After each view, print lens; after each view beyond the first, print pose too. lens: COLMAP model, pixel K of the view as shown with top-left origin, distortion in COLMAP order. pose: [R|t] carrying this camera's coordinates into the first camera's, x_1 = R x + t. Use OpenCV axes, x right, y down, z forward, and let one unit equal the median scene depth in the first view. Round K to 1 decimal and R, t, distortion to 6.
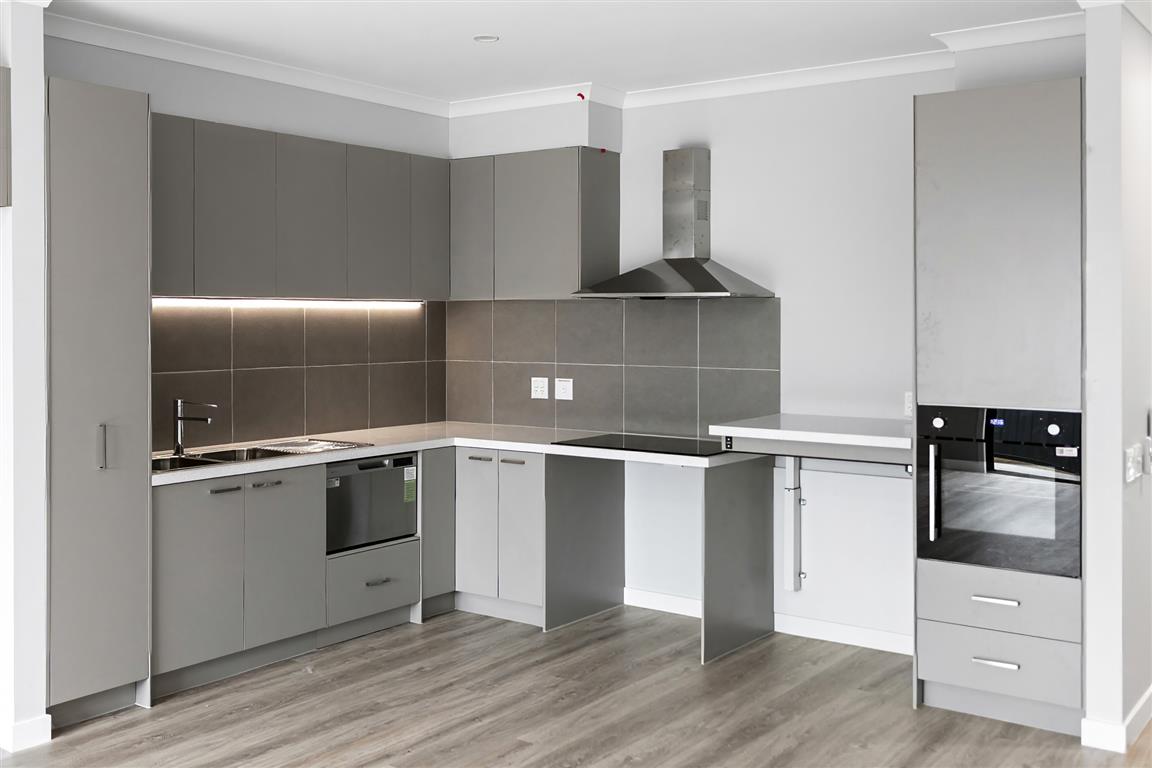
lens RADIAL K [[1175.7, 0, 583.6], [0, 1175.7, 337.0], [0, 0, 1]] dist [0.045053, 0.000000]
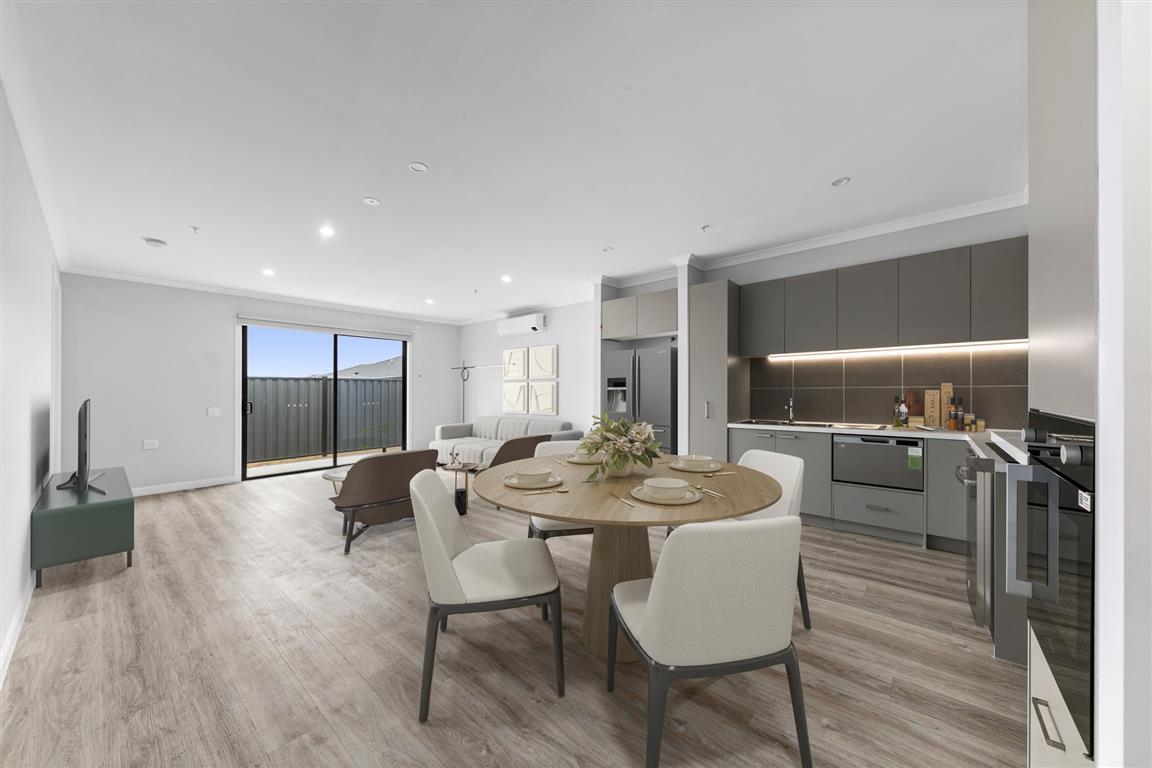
lens RADIAL K [[403.0, 0, 571.1], [0, 403.0, 389.8], [0, 0, 1]] dist [-0.001701, -0.000921]
pose [[-0.093429, -0.002756, -0.995622, 0.467405], [-0.009617, 0.999952, -0.001866, 0.039045], [0.995580, 0.009401, -0.093451, 0.613952]]
